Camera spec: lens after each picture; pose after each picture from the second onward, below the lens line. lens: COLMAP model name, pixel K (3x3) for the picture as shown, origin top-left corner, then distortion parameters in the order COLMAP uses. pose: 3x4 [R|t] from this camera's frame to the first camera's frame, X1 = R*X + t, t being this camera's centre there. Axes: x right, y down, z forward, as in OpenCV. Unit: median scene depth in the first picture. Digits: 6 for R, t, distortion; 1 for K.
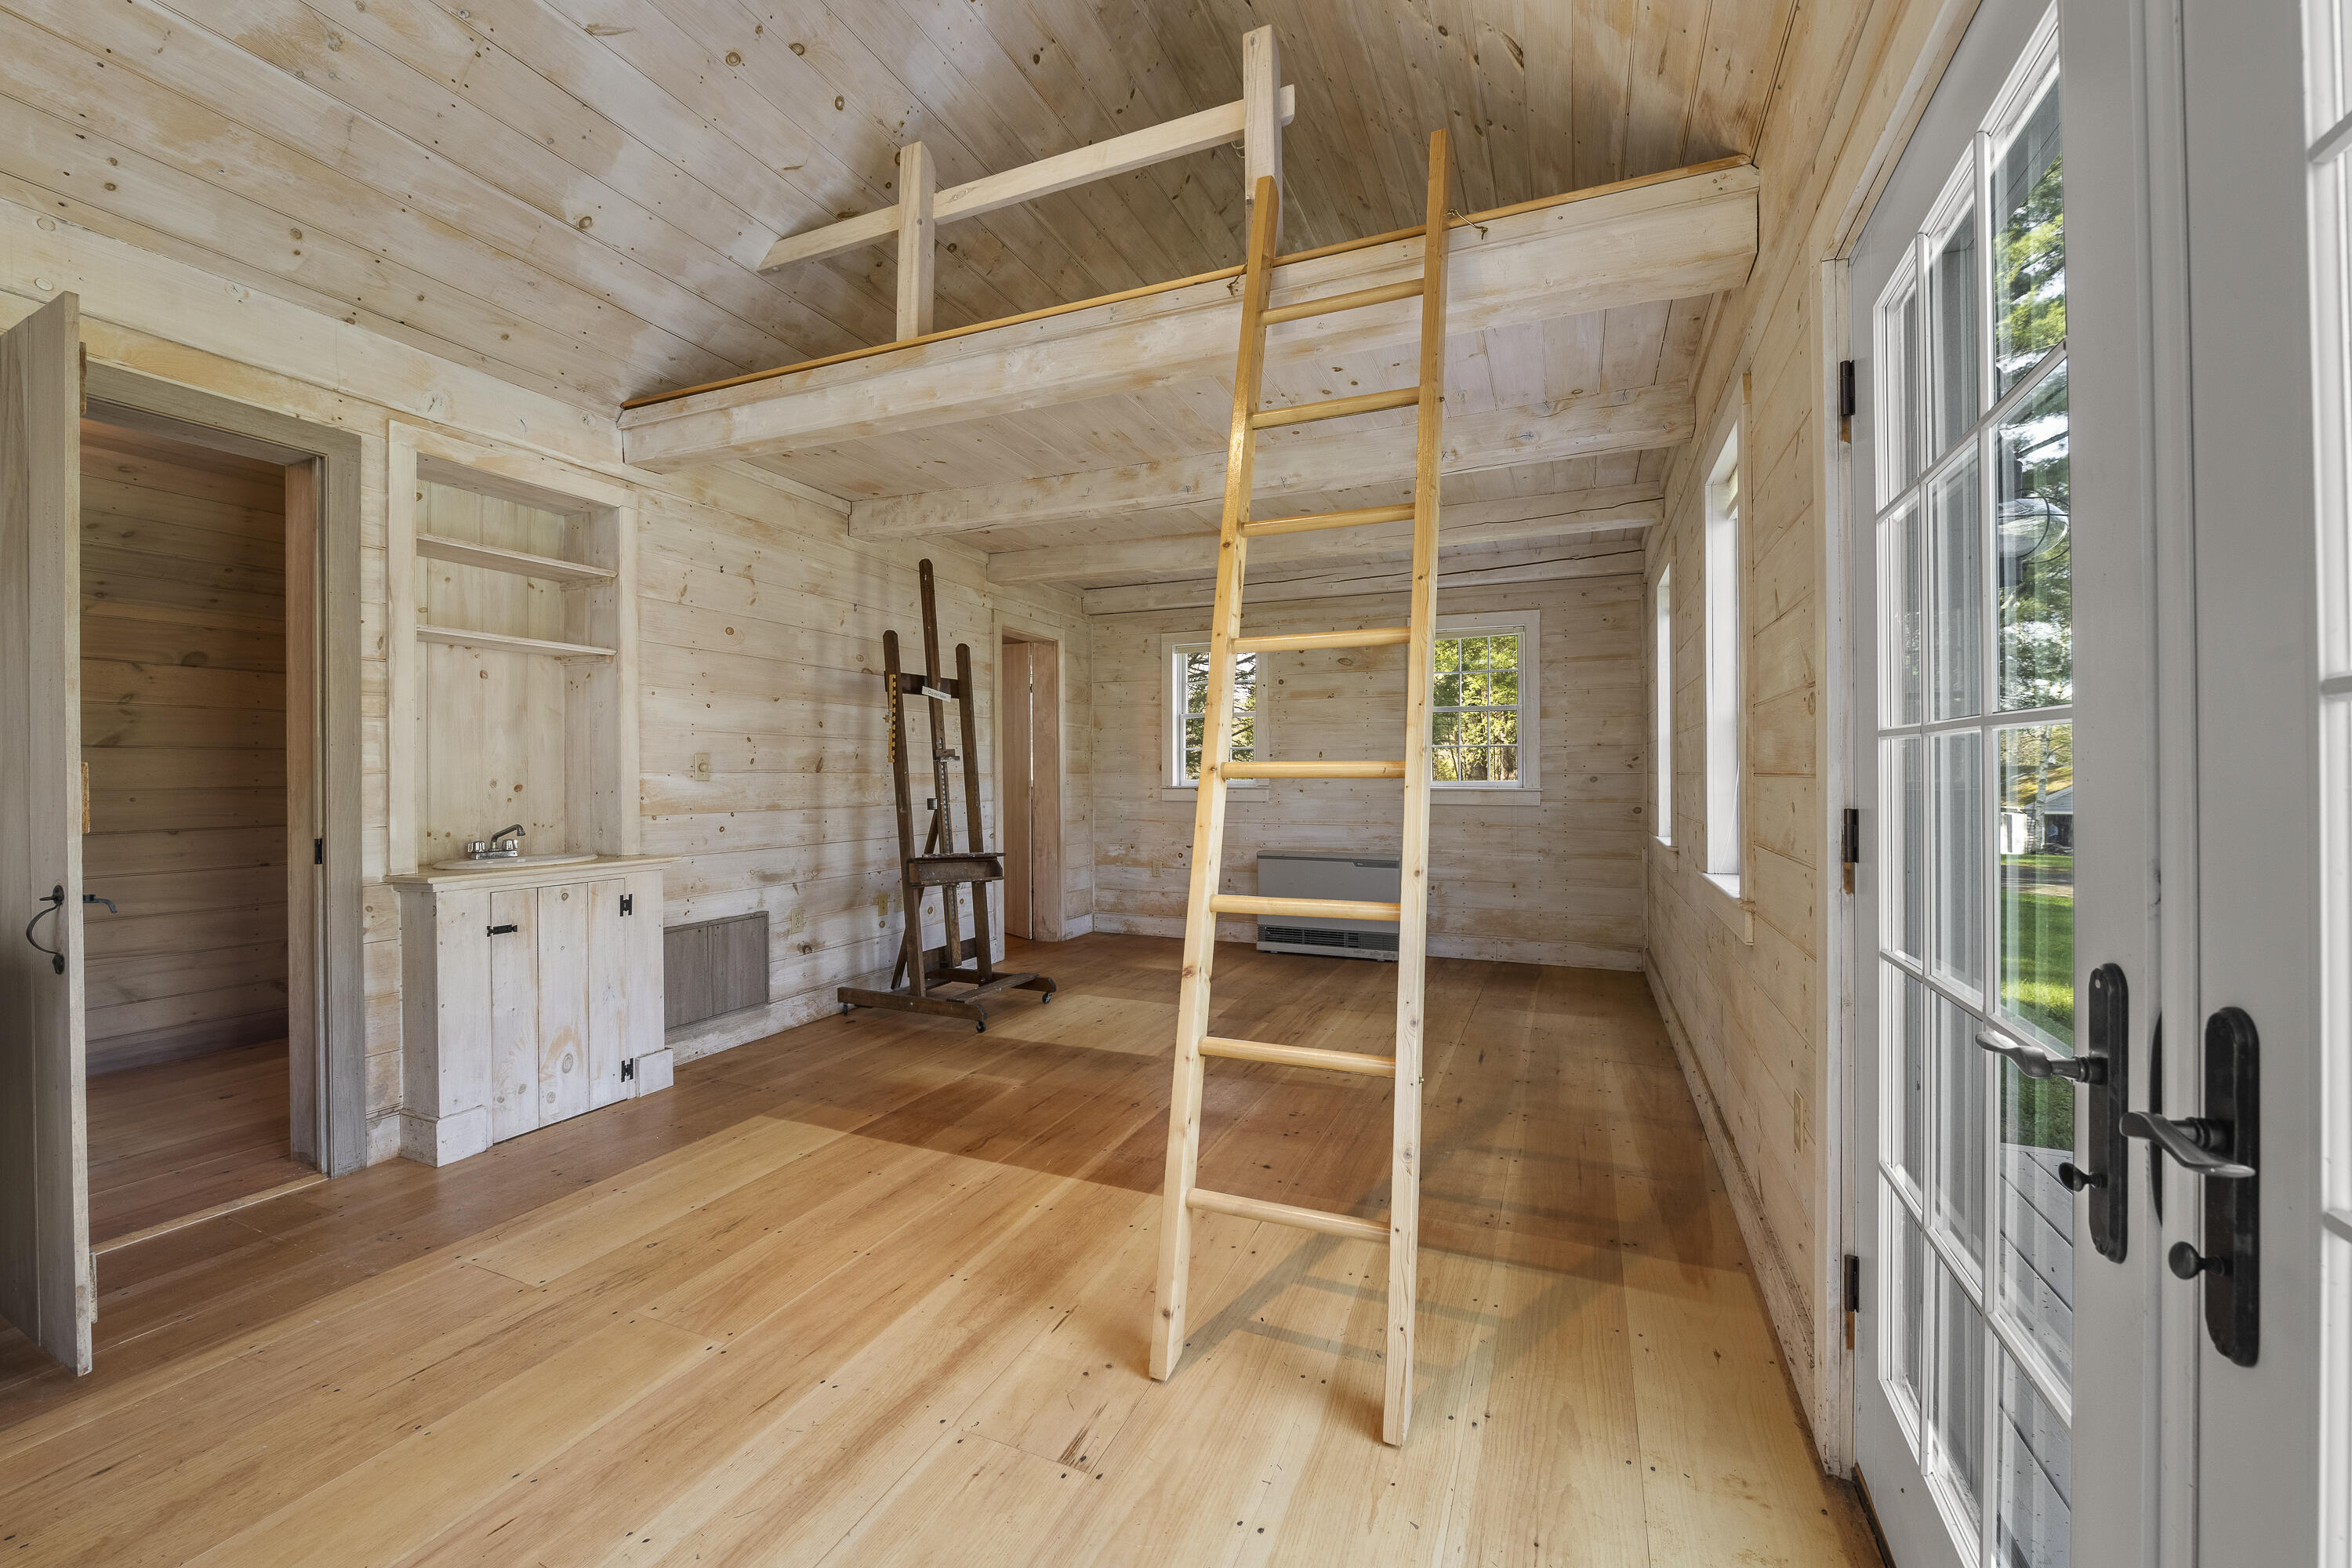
lens RADIAL K [[935.4, 0, 1157.7], [0, 935.4, 774.0], [0, 0, 1]] dist [-0.007240, -0.000670]
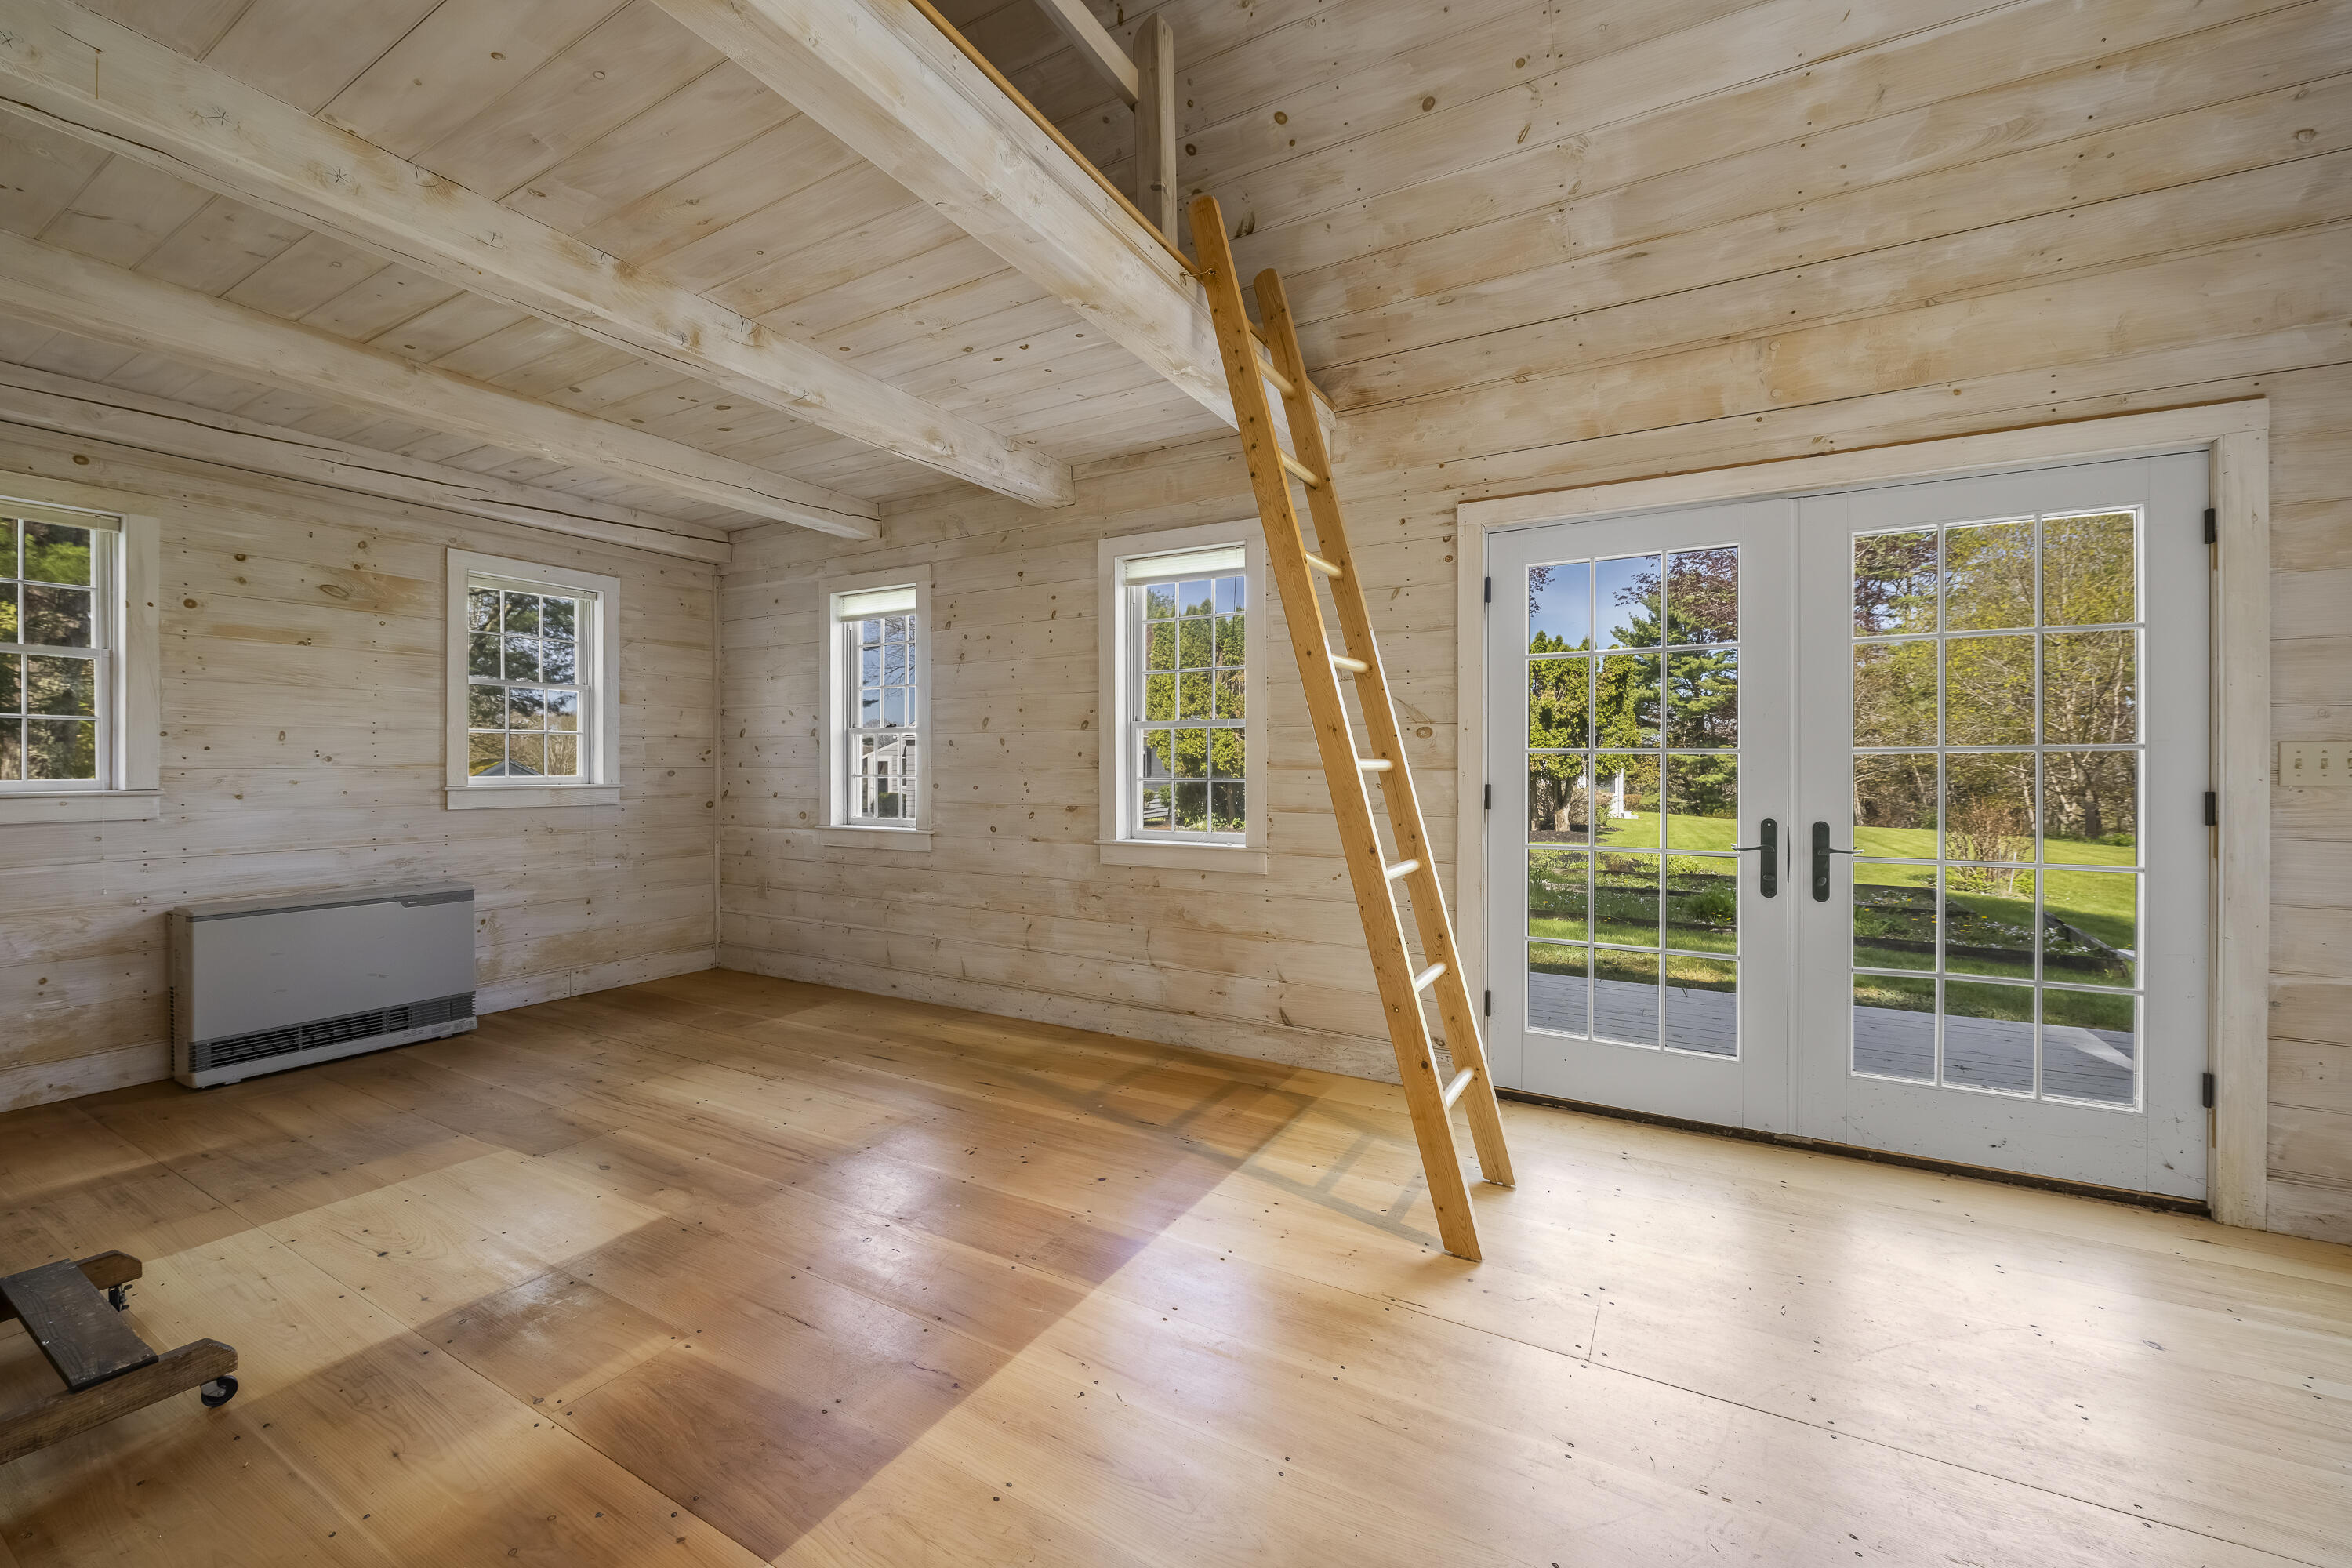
lens RADIAL K [[935.4, 0, 1168.7], [0, 935.4, 770.1], [0, 0, 1]] dist [-0.007240, -0.000670]
pose [[0.109007, -0.004146, 0.994032, -0.551960], [0.000065, 0.999991, 0.004164, -0.001778], [-0.994041, -0.000389, 0.109006, 0.553807]]
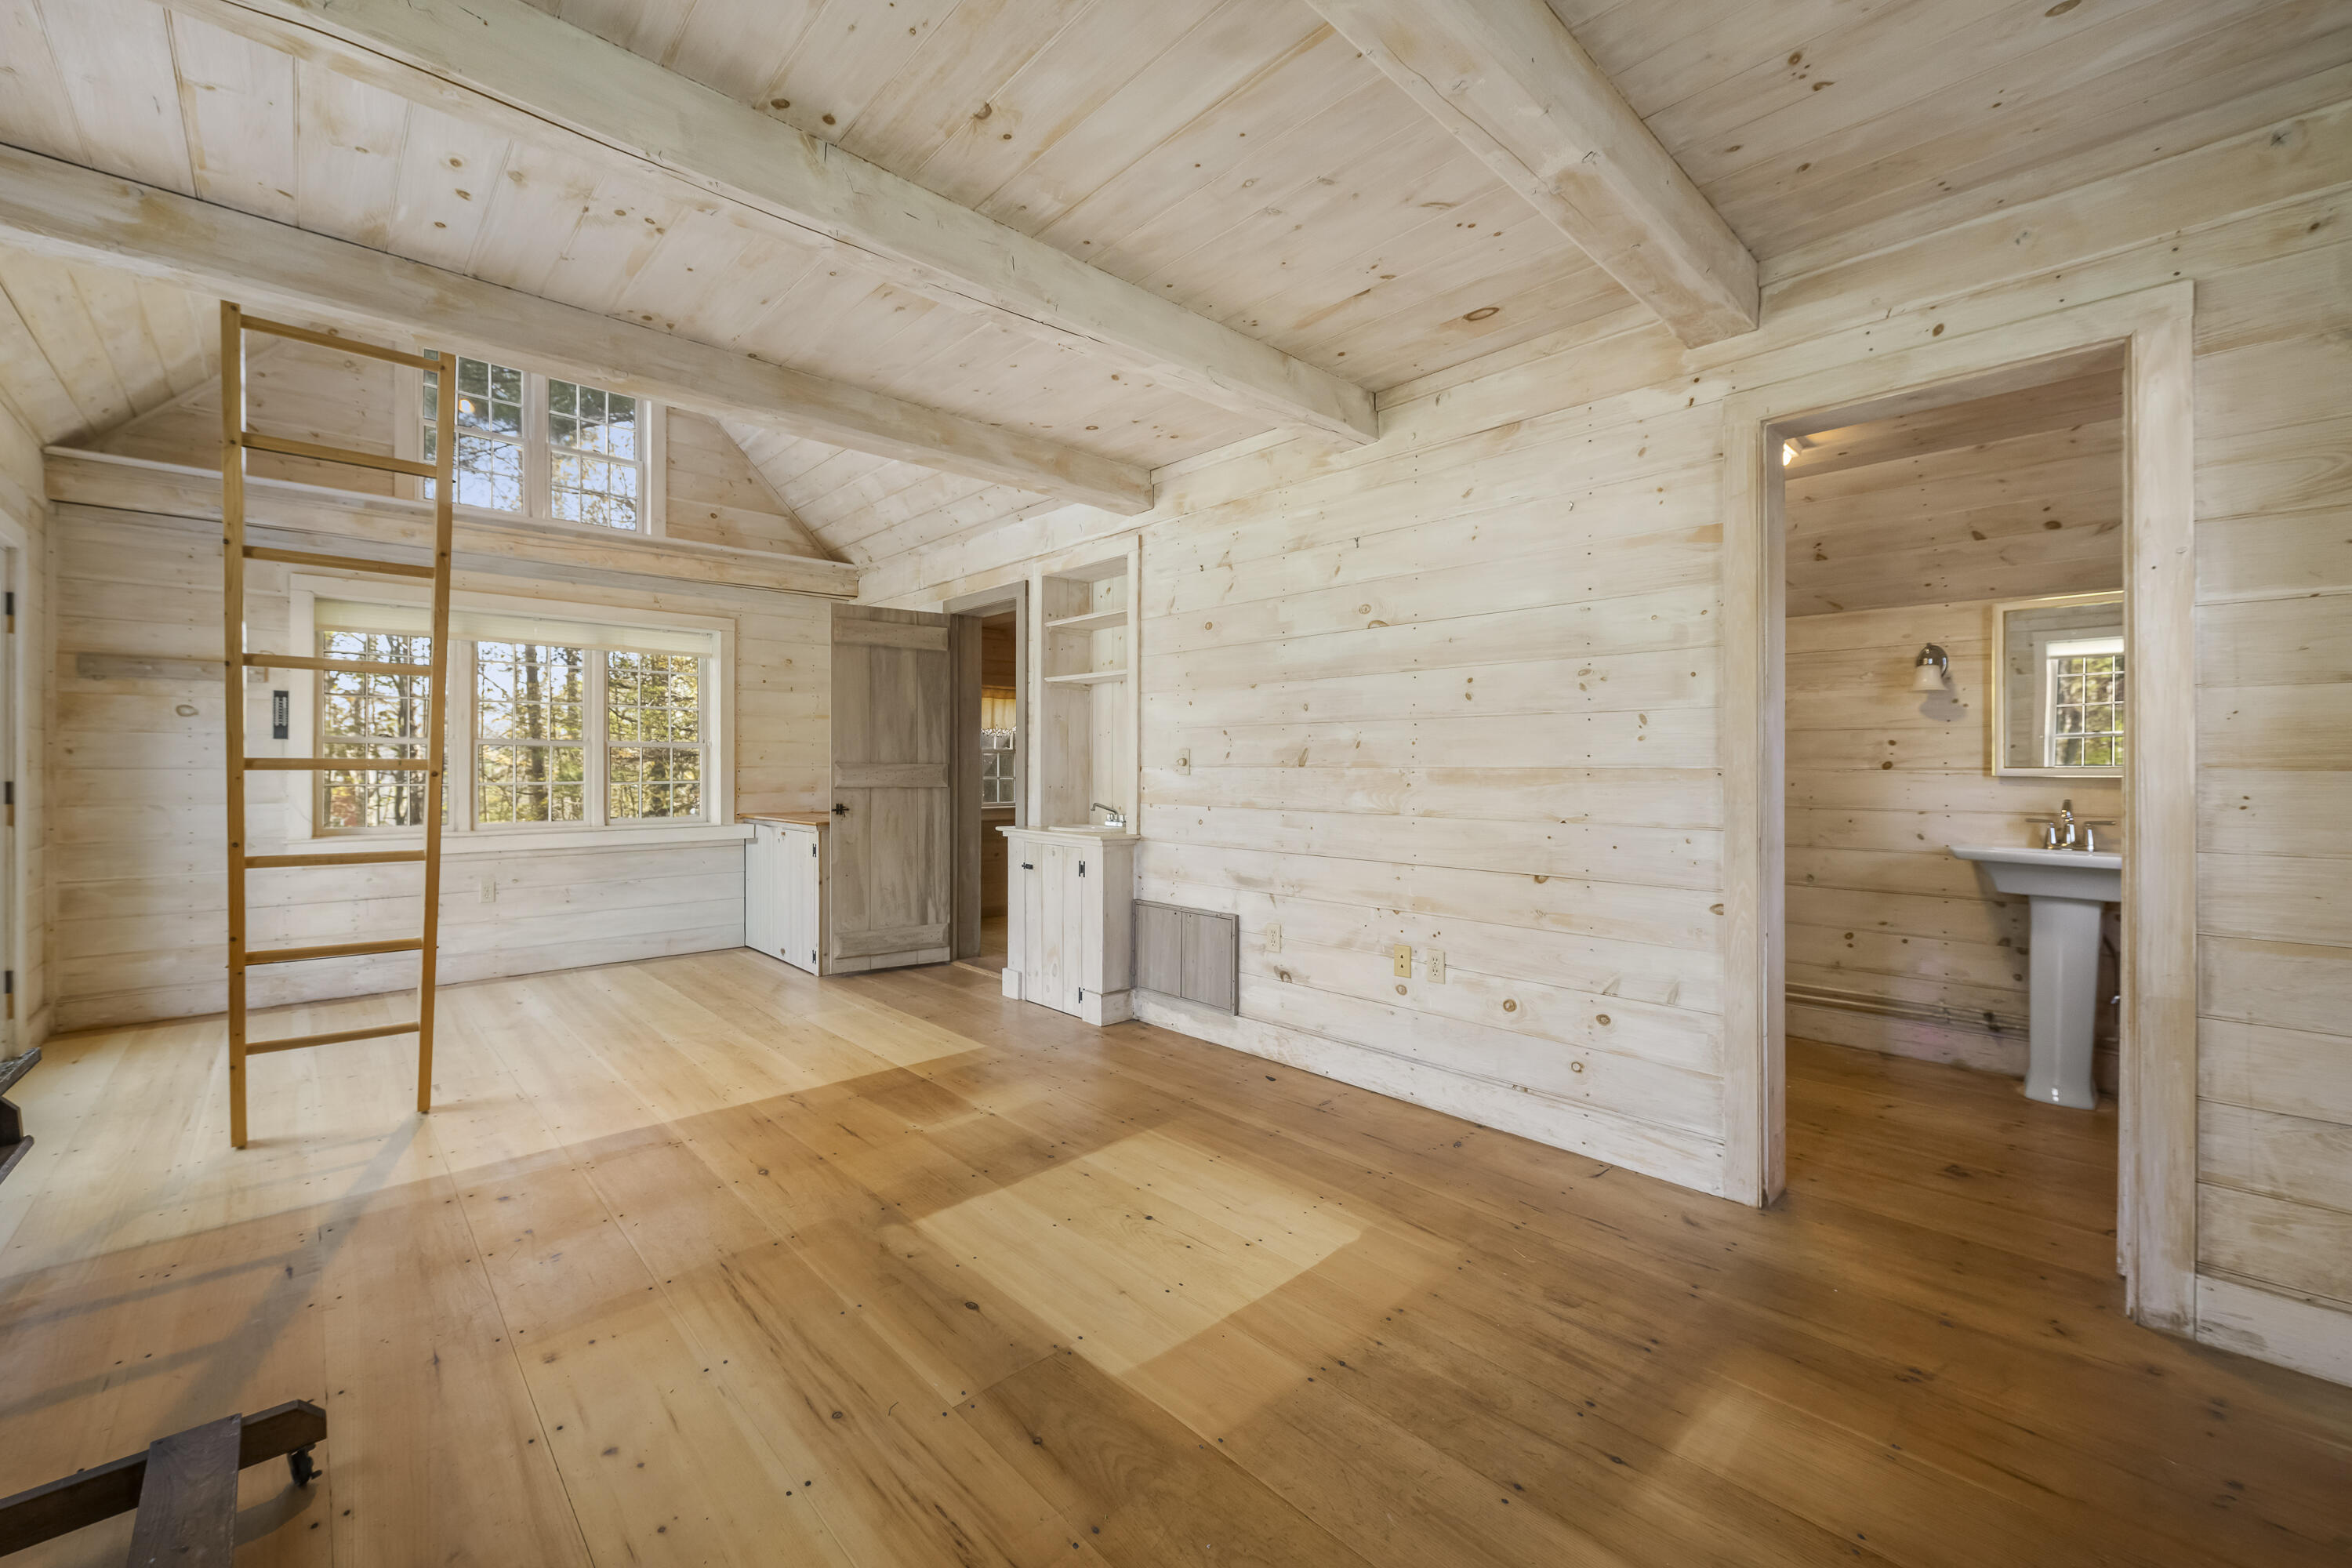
lens RADIAL K [[935.4, 0, 1180.8], [0, 935.4, 776.5], [0, 0, 1]] dist [-0.007240, -0.000670]
pose [[-0.385879, 0.010046, -0.922495, 0.465587], [-0.001043, 0.999935, 0.011325, -0.002783], [0.922549, 0.005333, -0.385844, 1.311331]]
